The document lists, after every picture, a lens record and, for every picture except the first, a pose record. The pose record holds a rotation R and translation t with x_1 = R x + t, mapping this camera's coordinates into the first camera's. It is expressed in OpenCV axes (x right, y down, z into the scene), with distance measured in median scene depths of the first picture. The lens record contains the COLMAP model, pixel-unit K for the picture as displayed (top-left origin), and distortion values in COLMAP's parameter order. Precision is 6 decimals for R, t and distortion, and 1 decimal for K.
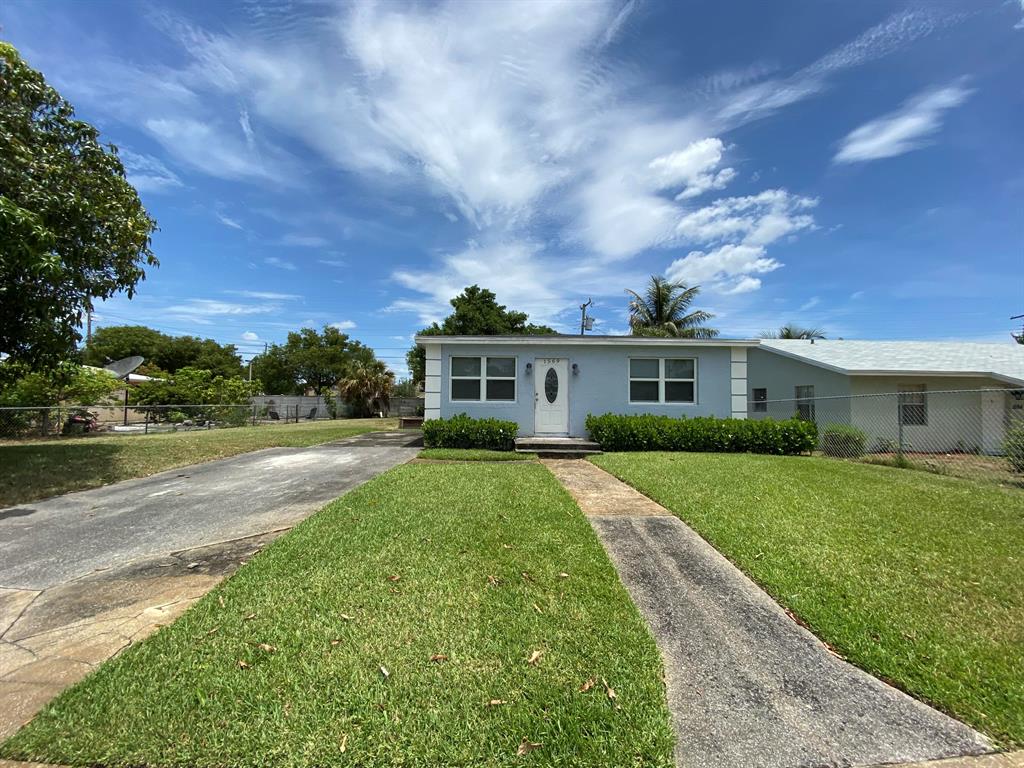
lens RADIAL K [[413.0, 0, 506.3], [0, 413.0, 387.5], [0, 0, 1]] dist [0.033266, -0.026133]
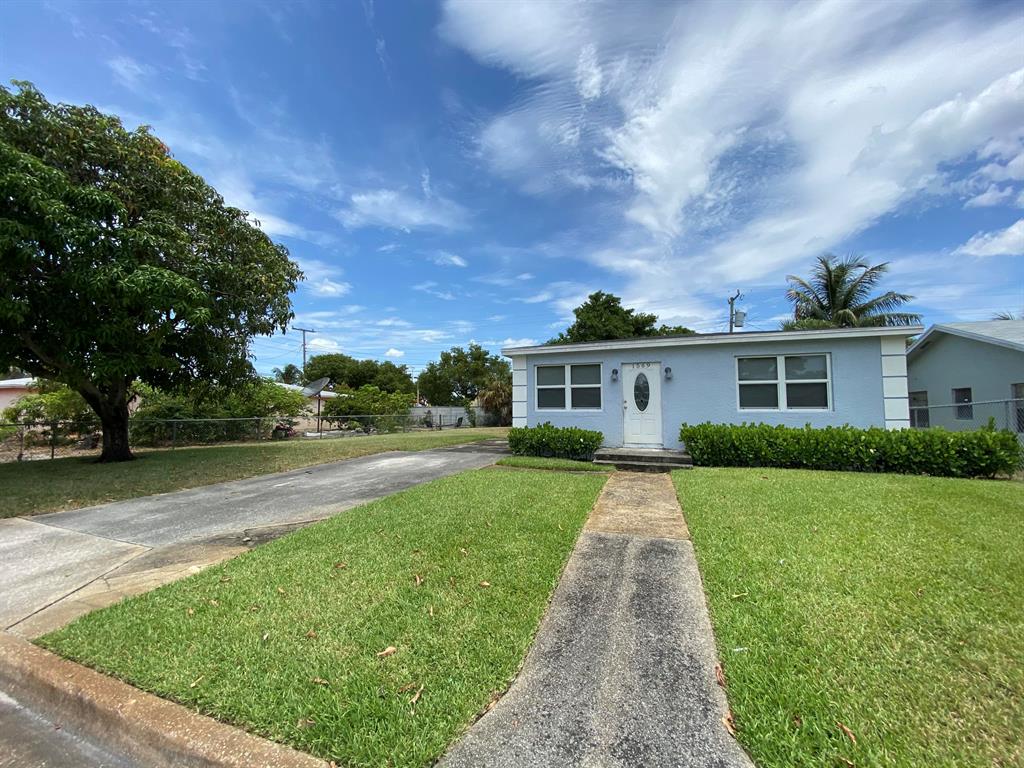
lens RADIAL K [[413.0, 0, 506.3], [0, 413.0, 387.5], [0, 0, 1]] dist [0.033266, -0.026133]
pose [[0.933515, -0.031125, -0.357186, 0.159954], [0.023174, 0.999380, -0.026520, 0.002971], [0.357790, 0.016479, 0.933657, 0.024497]]
